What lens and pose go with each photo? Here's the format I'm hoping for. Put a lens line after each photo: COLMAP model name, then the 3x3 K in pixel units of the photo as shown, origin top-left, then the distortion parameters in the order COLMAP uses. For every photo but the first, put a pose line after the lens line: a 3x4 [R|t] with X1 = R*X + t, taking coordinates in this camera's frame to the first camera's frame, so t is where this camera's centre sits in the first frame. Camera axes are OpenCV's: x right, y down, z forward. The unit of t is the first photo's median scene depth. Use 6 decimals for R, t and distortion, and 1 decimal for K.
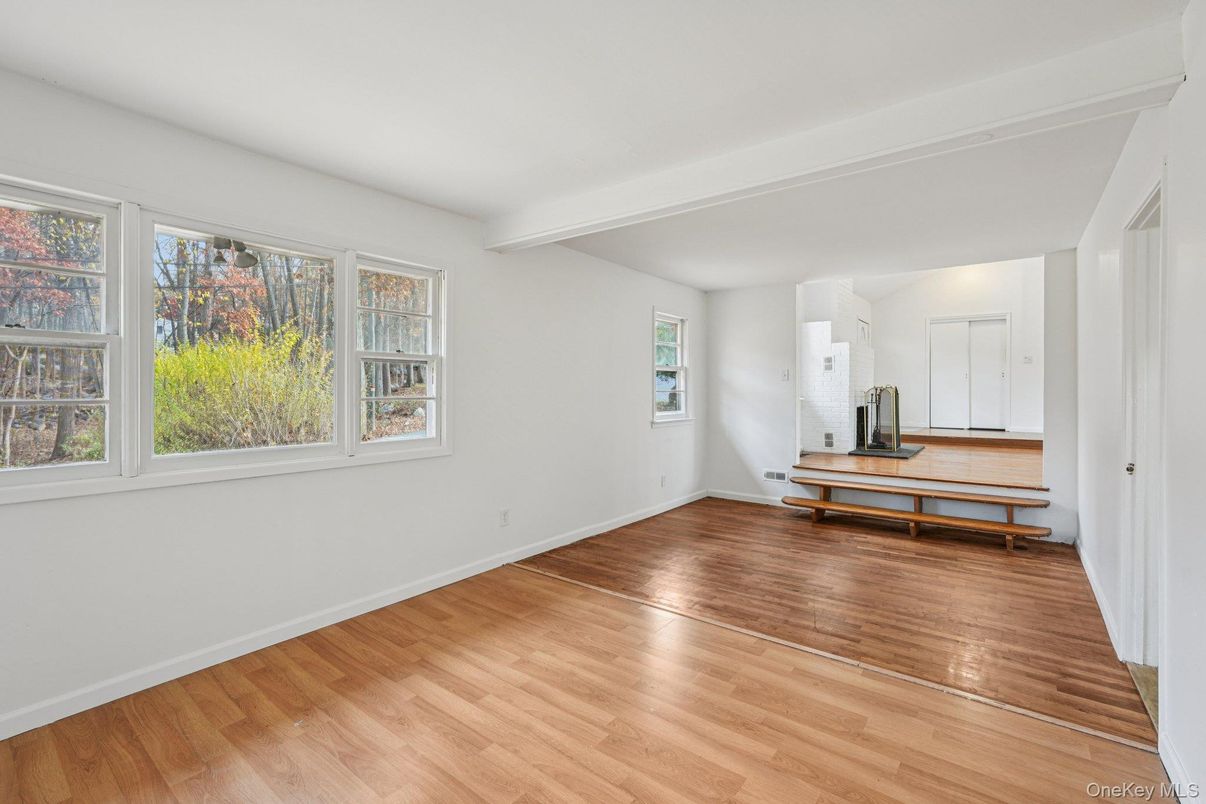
lens RADIAL K [[540.7, 0, 603.3], [0, 540.7, 394.1], [0, 0, 1]] dist [-0.015131, 0.008941]
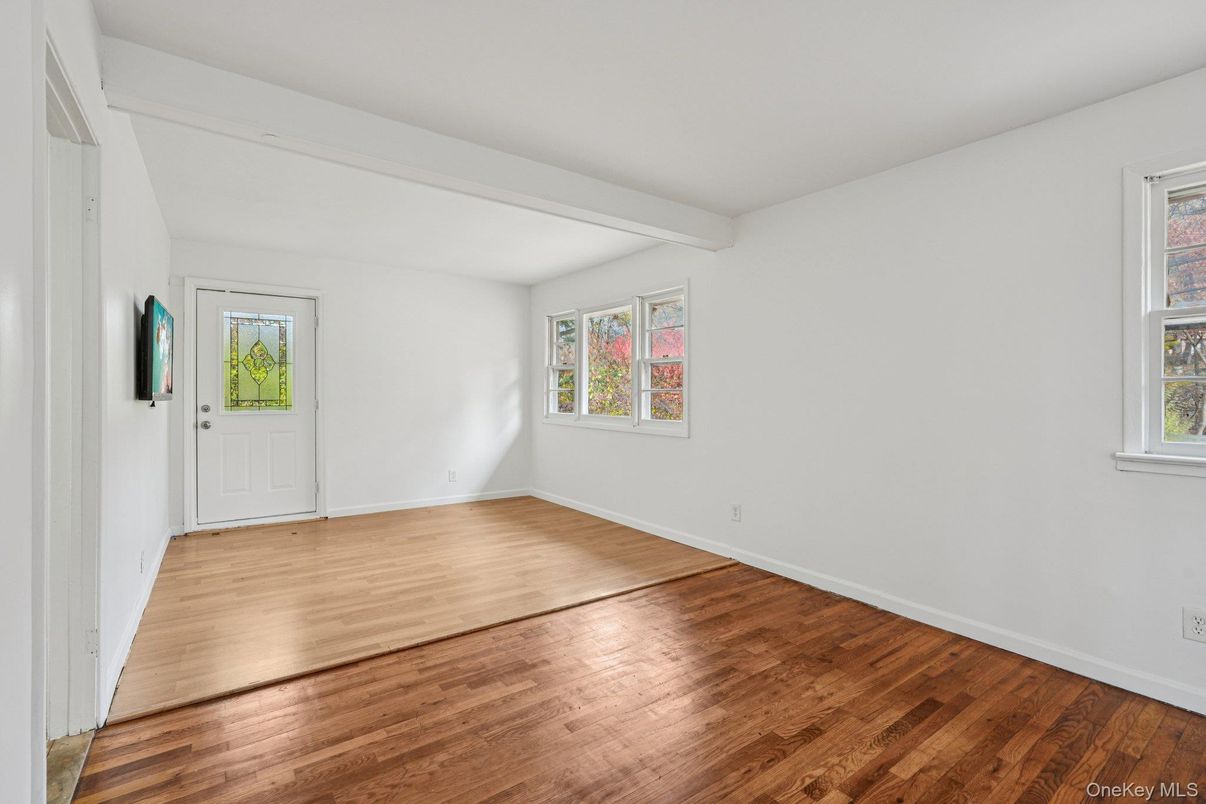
lens RADIAL K [[540.7, 0, 603.3], [0, 540.7, 394.1], [0, 0, 1]] dist [-0.015131, 0.008941]
pose [[-0.292083, -0.004750, -0.956381, 0.961641], [-0.014744, 0.999891, -0.000464, 0.018722], [0.956279, 0.013965, -0.292122, 1.214818]]
